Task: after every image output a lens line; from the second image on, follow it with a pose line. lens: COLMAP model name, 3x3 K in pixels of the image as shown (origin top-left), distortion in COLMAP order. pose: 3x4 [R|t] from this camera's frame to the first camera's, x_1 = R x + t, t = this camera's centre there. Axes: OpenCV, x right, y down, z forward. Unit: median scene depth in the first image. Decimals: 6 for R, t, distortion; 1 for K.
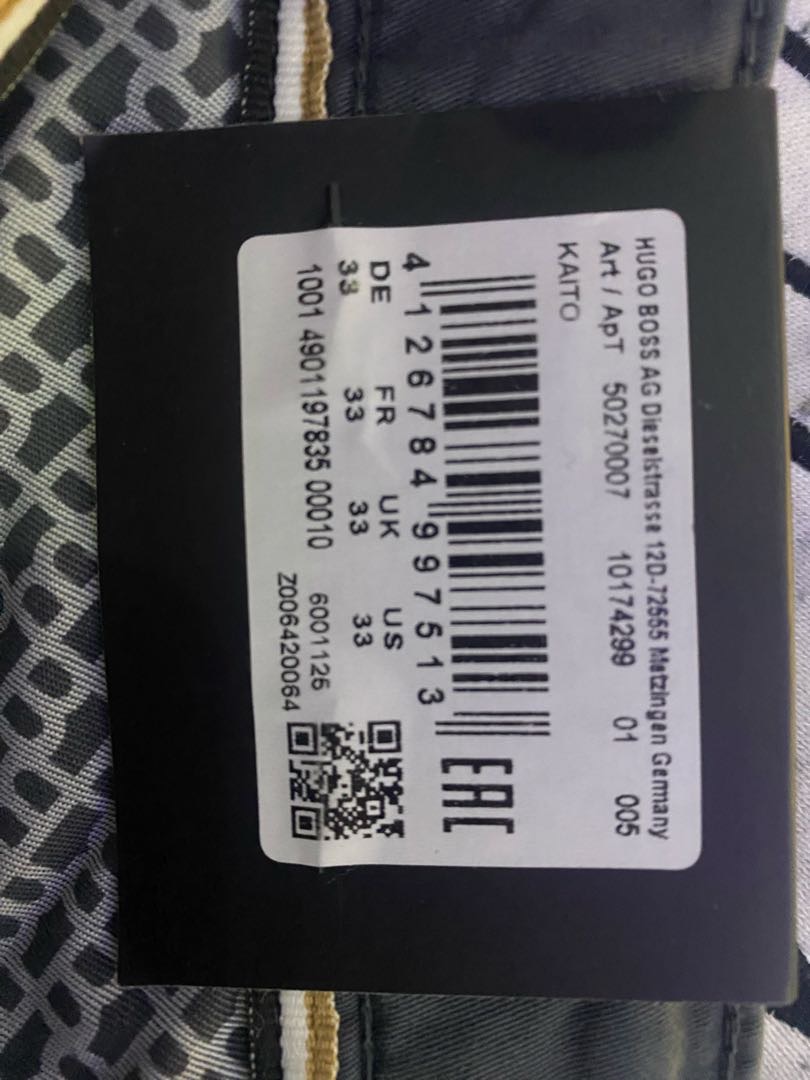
lens RADIAL K [[799.7, 0, 405.2], [0, 799.7, 541.2], [0, 0, 1]] dist [-0.040145, -0.009940]
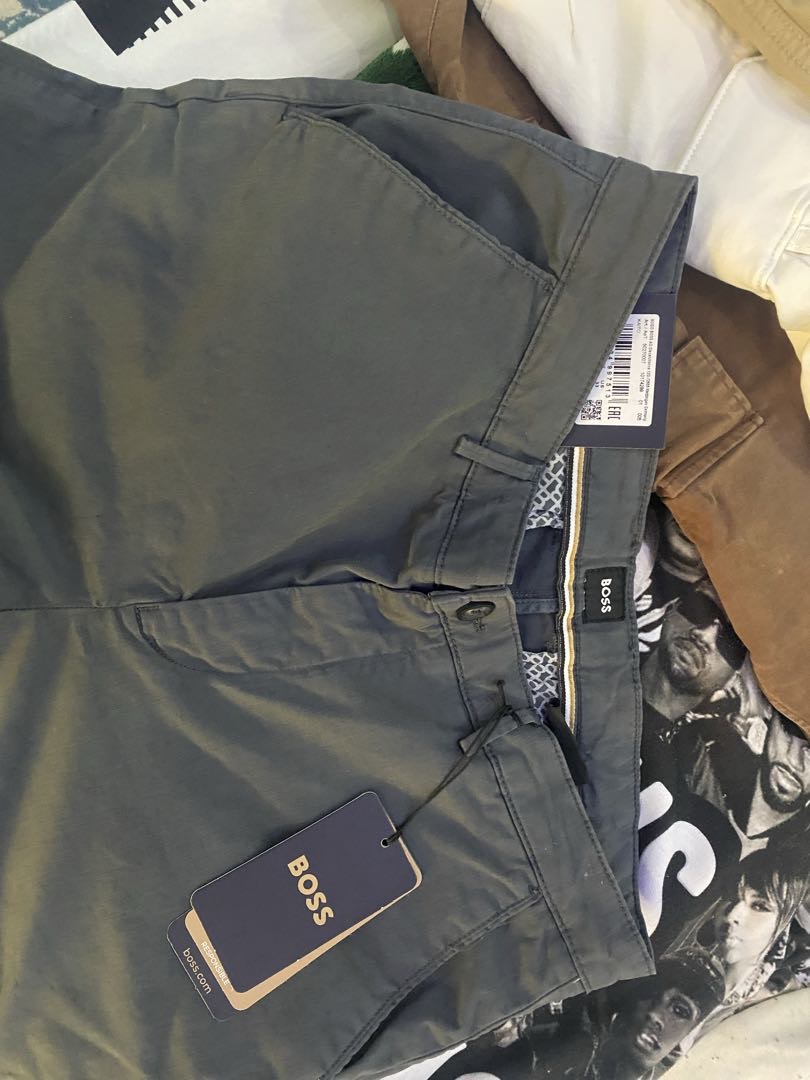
lens RADIAL K [[837.3, 0, 407.0], [0, 837.3, 540.0], [0, 0, 1]] dist [0.056162, -0.018523]
pose [[0.995578, 0.061121, -0.071336, -0.969356], [-0.046107, 0.979555, 0.195821, 0.088769], [0.081846, -0.191666, 0.978042, -5.599717]]
